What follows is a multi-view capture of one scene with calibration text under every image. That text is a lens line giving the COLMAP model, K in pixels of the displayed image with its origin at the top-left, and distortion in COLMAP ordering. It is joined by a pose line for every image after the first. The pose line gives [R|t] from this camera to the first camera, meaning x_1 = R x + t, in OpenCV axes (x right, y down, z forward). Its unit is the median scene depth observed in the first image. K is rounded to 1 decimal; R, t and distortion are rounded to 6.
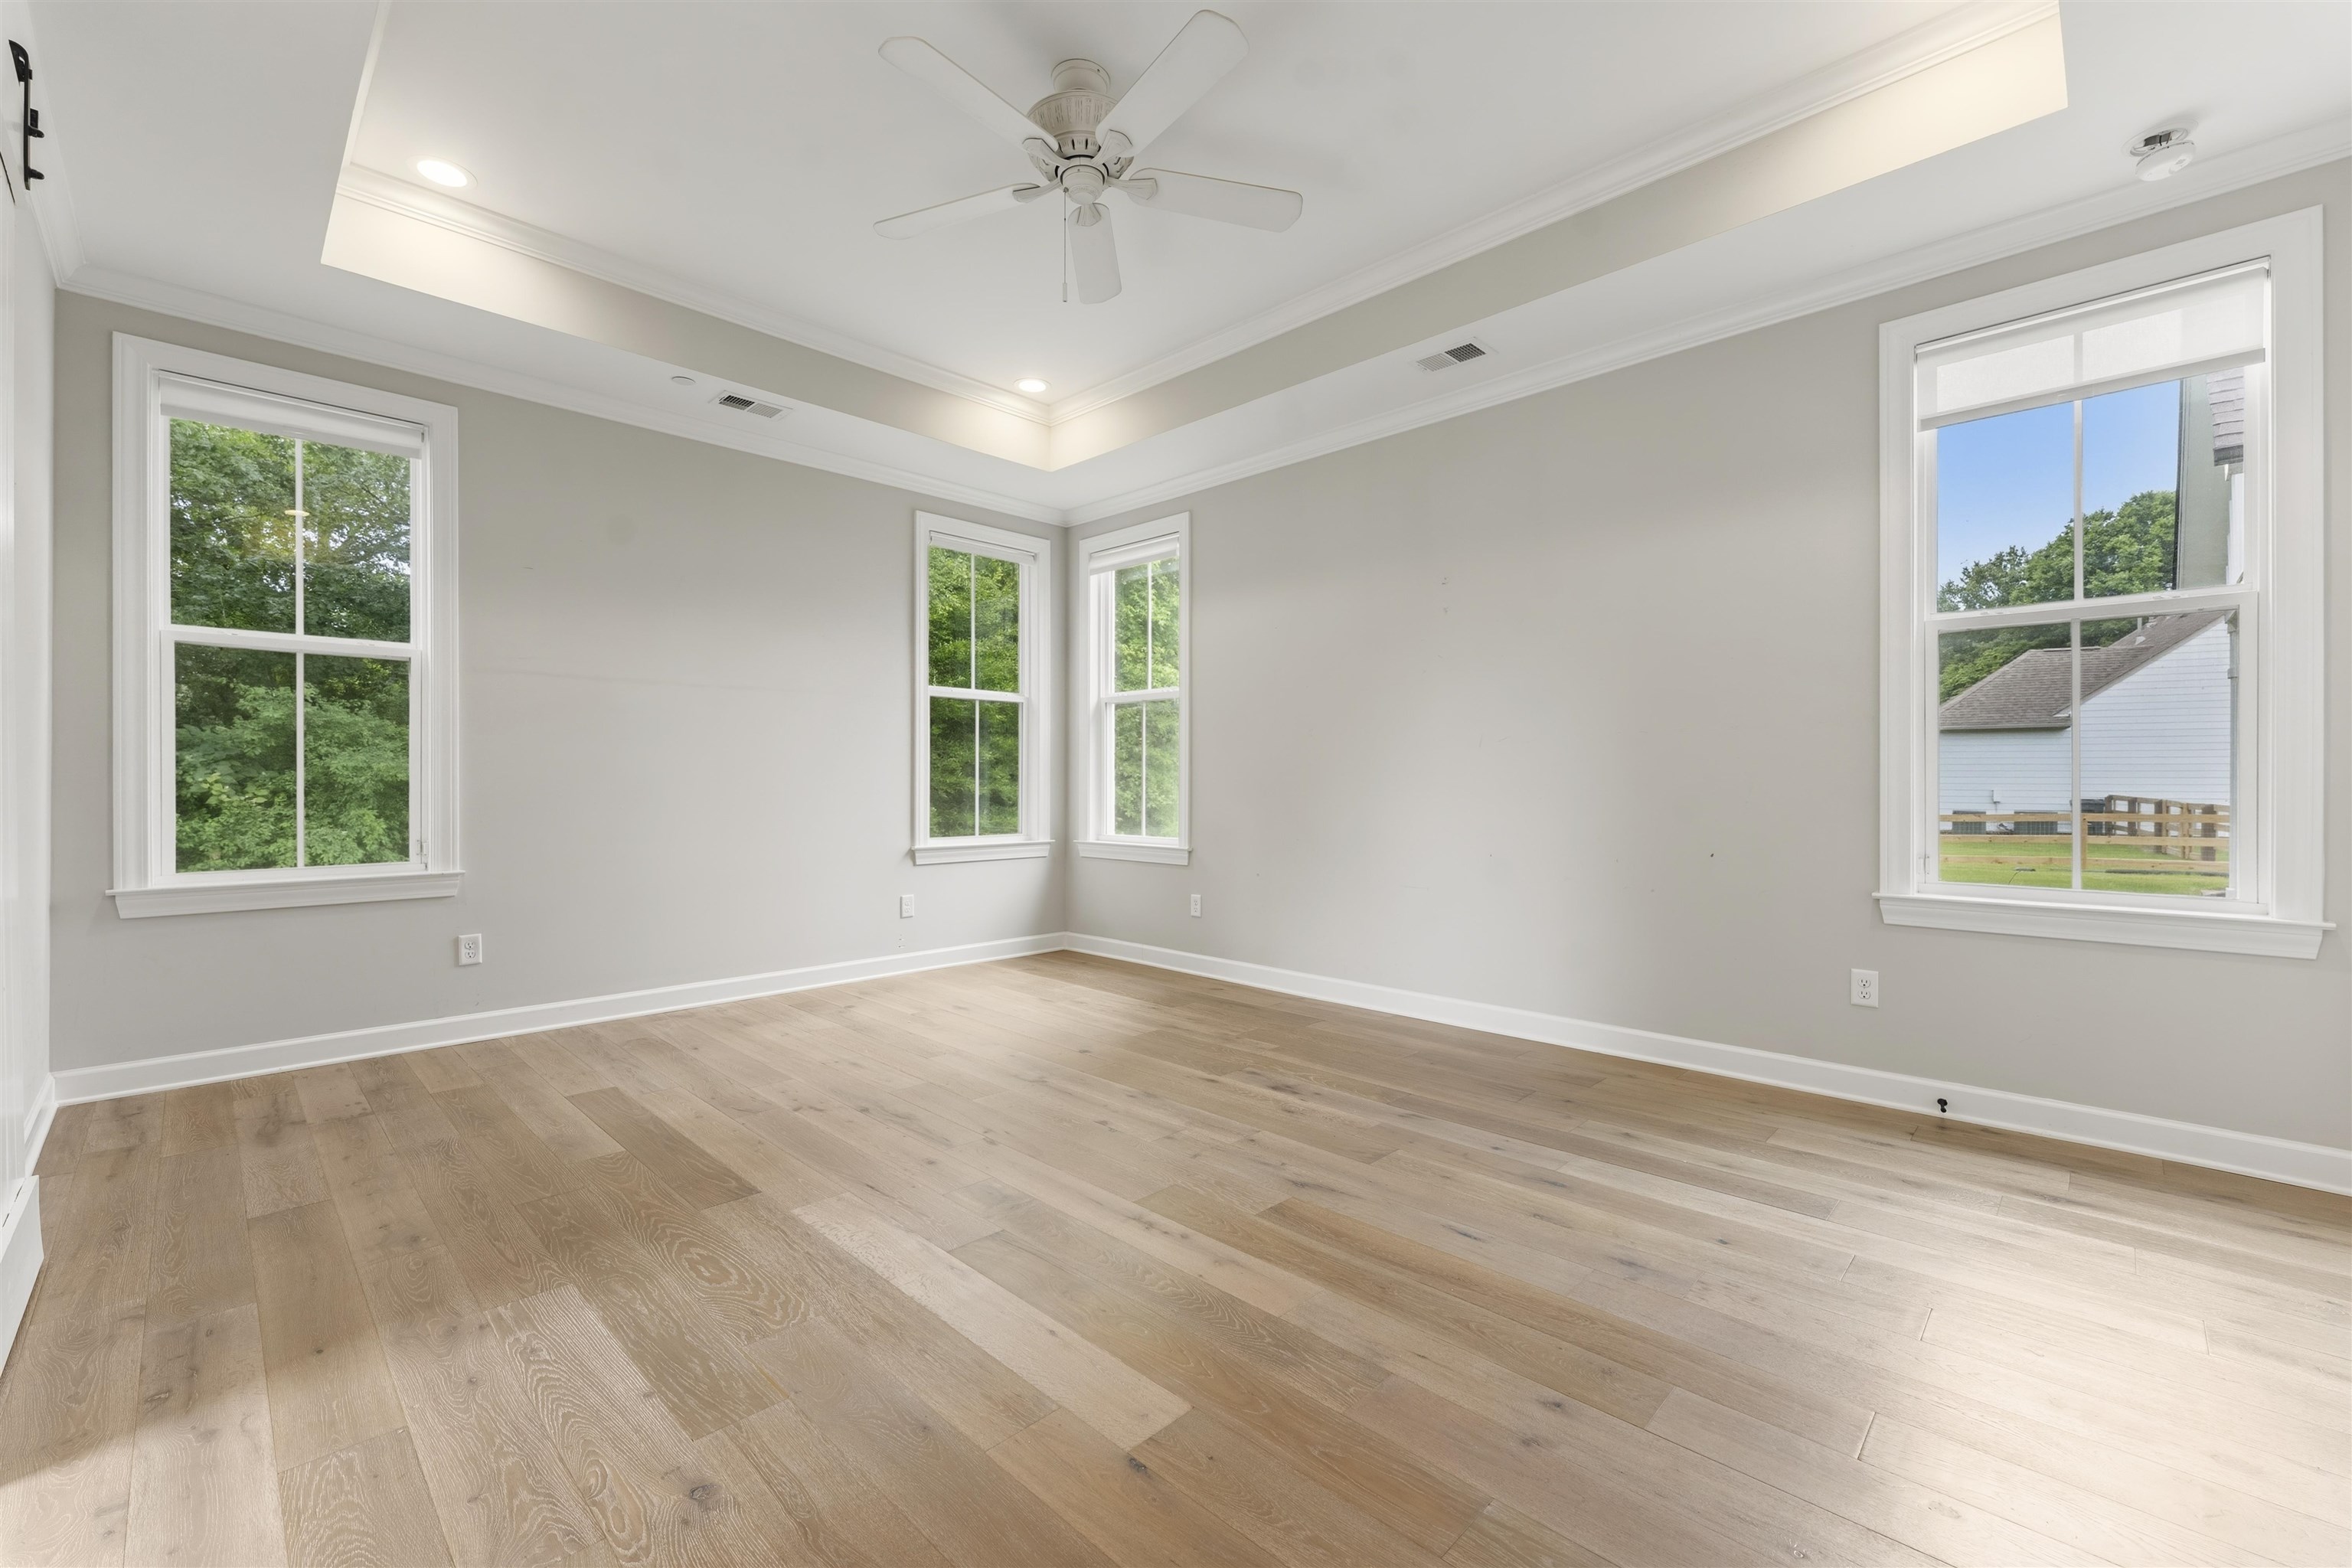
lens RADIAL K [[968.9, 0, 1162.7], [0, 968.9, 783.9], [0, 0, 1]] dist [-0.002515, -0.000119]
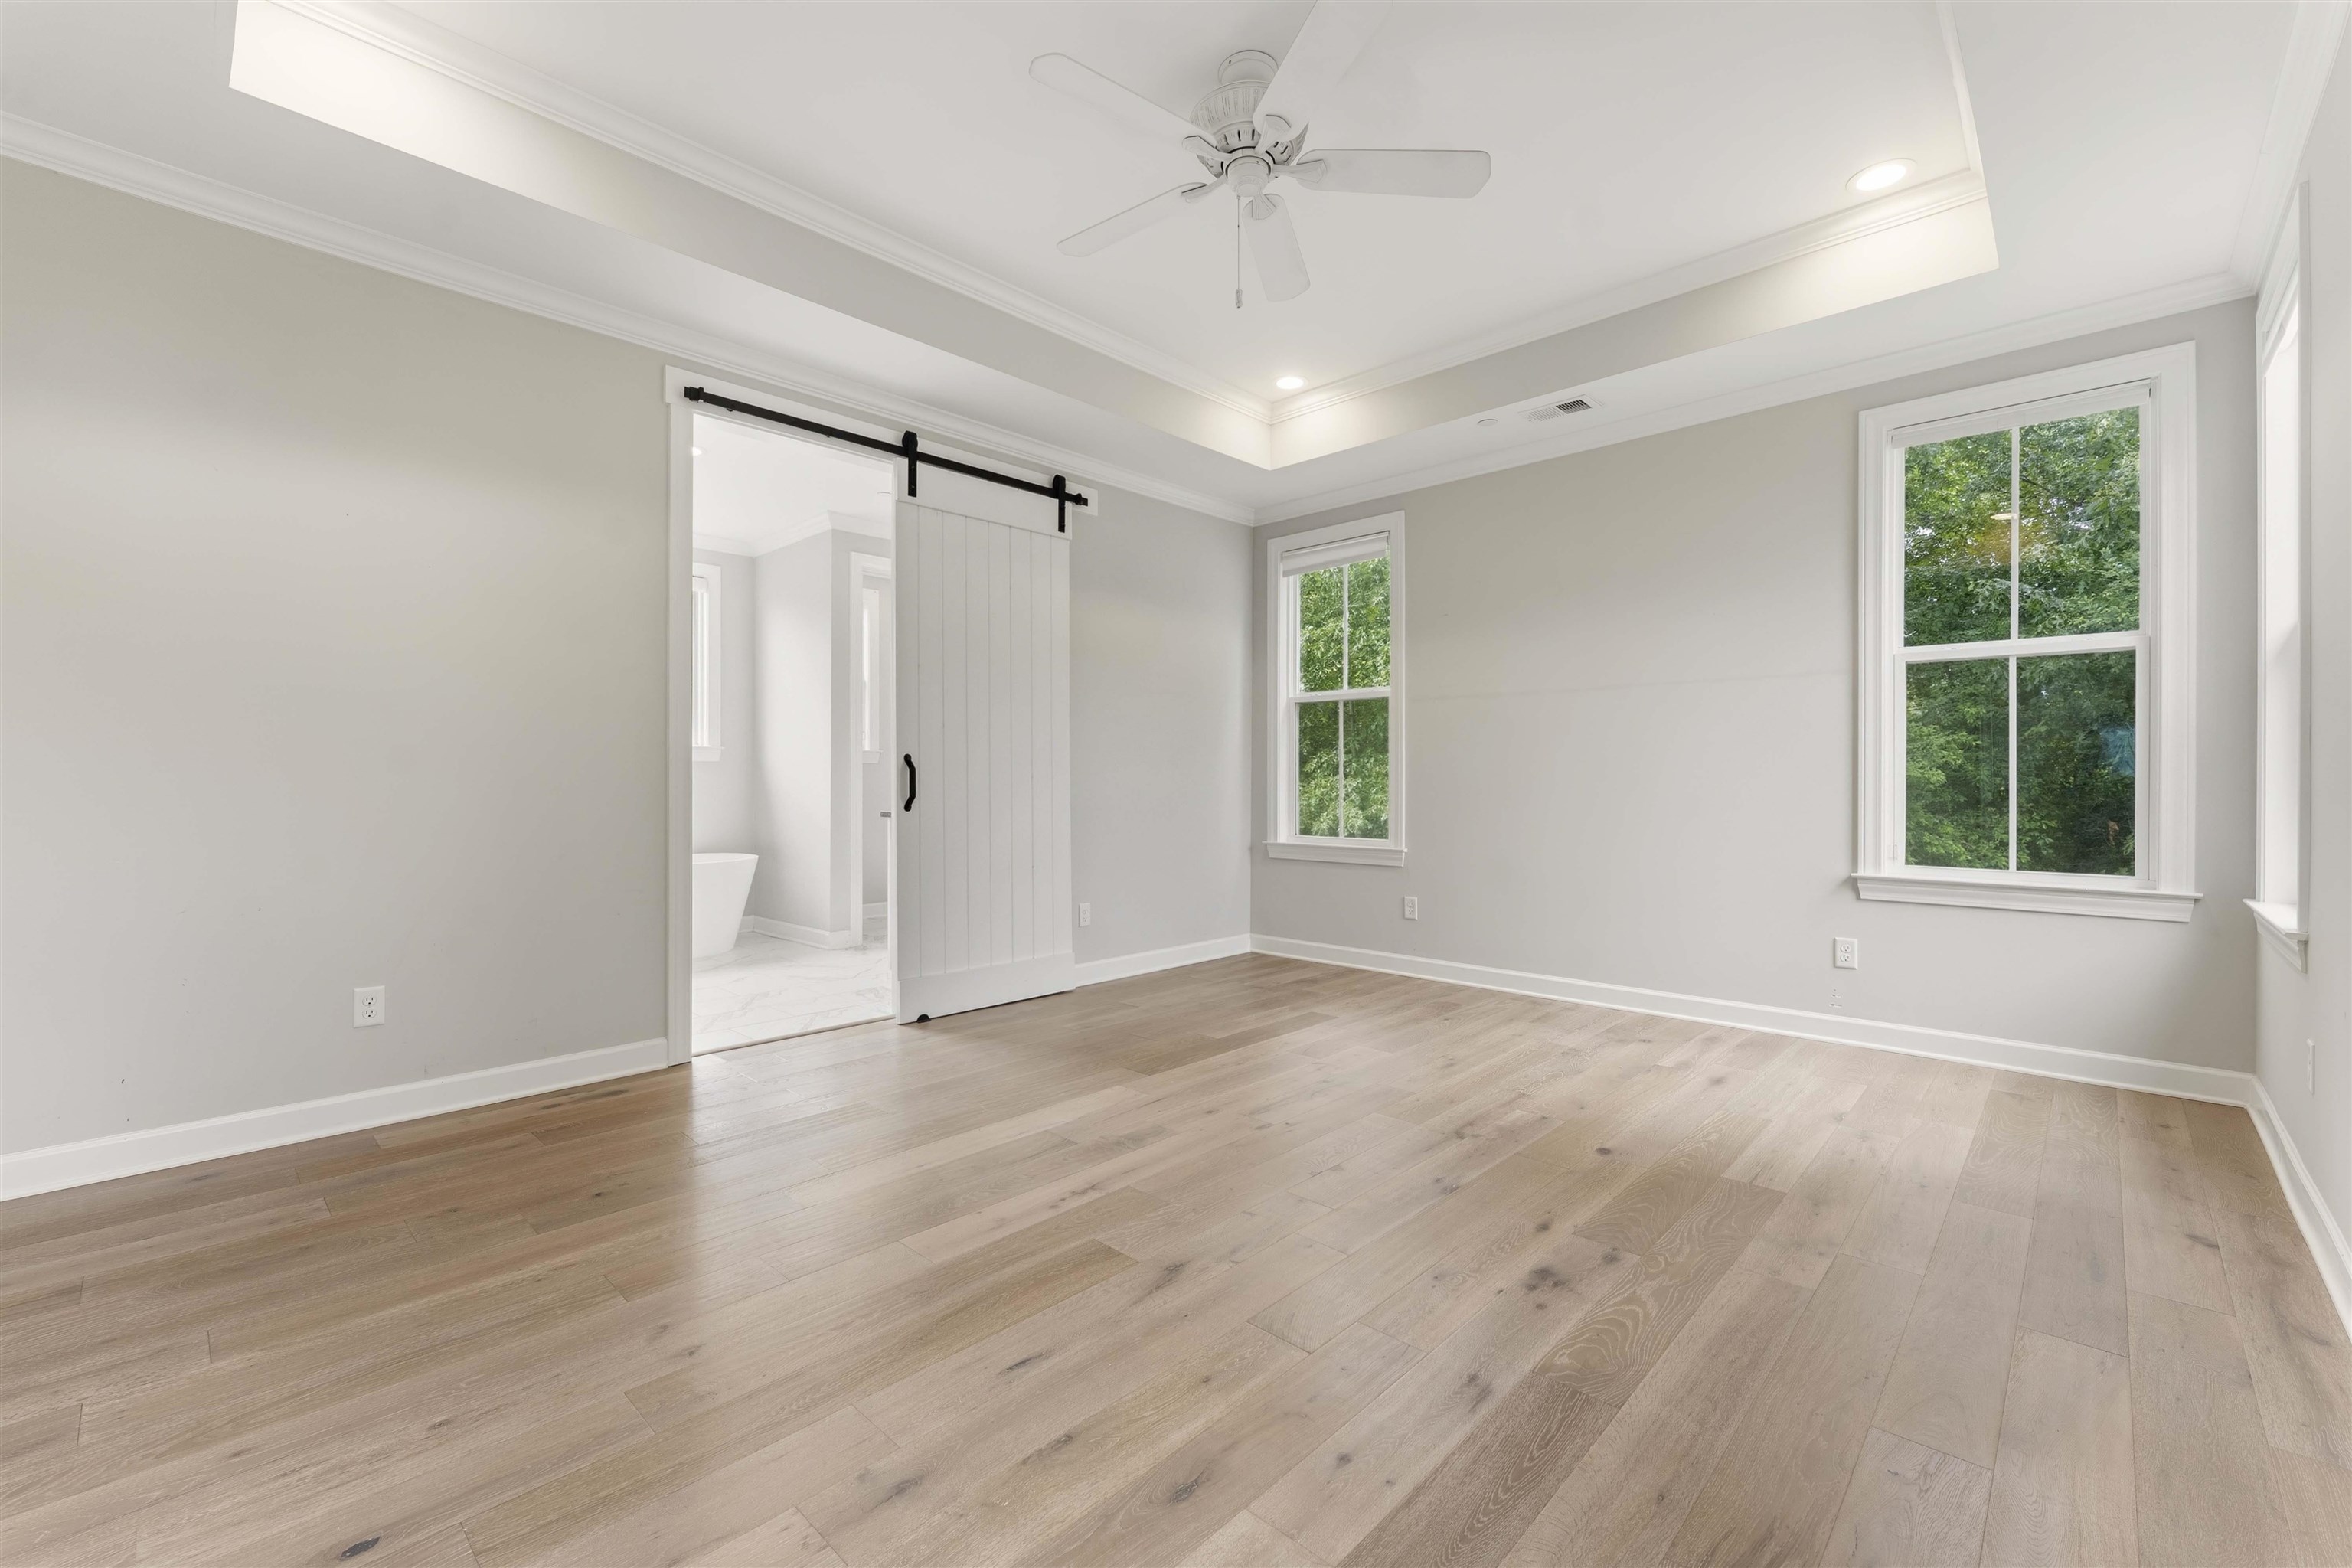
lens RADIAL K [[968.9, 0, 1162.7], [0, 968.9, 783.9], [0, 0, 1]] dist [-0.002515, -0.000119]
pose [[0.015551, 0.000075, -0.999879, 0.712038], [-0.004500, 0.999990, 0.000005, -0.001051], [0.999869, 0.004499, 0.015551, 0.714864]]
